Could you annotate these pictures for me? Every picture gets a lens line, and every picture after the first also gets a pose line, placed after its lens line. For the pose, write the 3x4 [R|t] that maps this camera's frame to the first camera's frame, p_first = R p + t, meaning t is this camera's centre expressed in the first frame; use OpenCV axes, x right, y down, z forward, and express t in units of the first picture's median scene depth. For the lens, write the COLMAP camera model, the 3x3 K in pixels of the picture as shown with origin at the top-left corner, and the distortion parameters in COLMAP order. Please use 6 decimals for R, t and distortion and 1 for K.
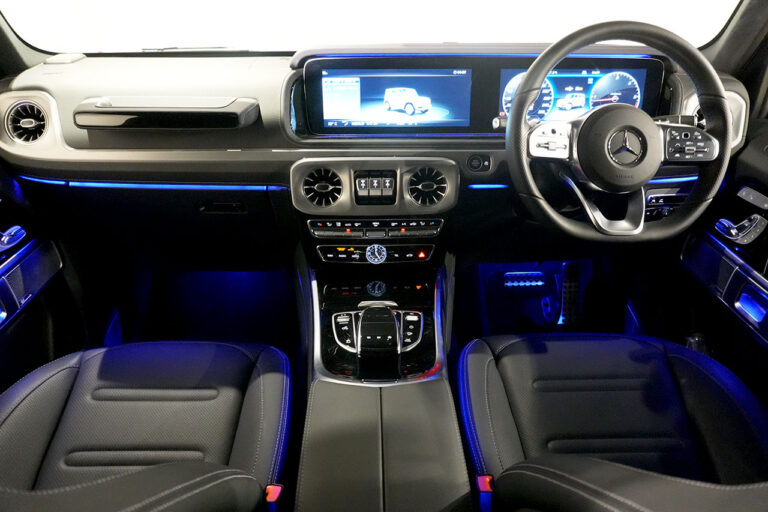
lens RADIAL K [[532.3, 0, 383.9], [0, 532.3, 256.5], [0, 0, 1]] dist [-0.000463, 0.004948]
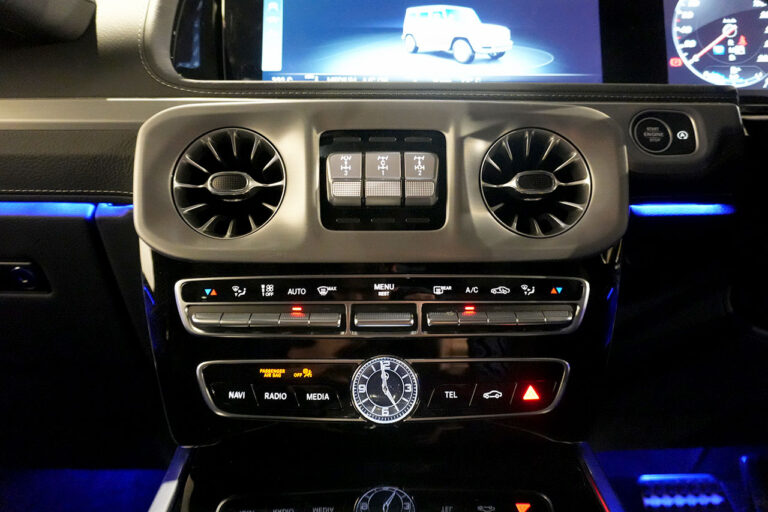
lens RADIAL K [[532.3, 0, 388.9], [0, 532.3, 239.6], [0, 0, 1]] dist [-0.000463, 0.004948]
pose [[0.999995, -0.002423, -0.001920, -0.011567], [0.001459, 0.917500, -0.397733, 0.038890], [0.002725, 0.397728, 0.917499, 0.692633]]
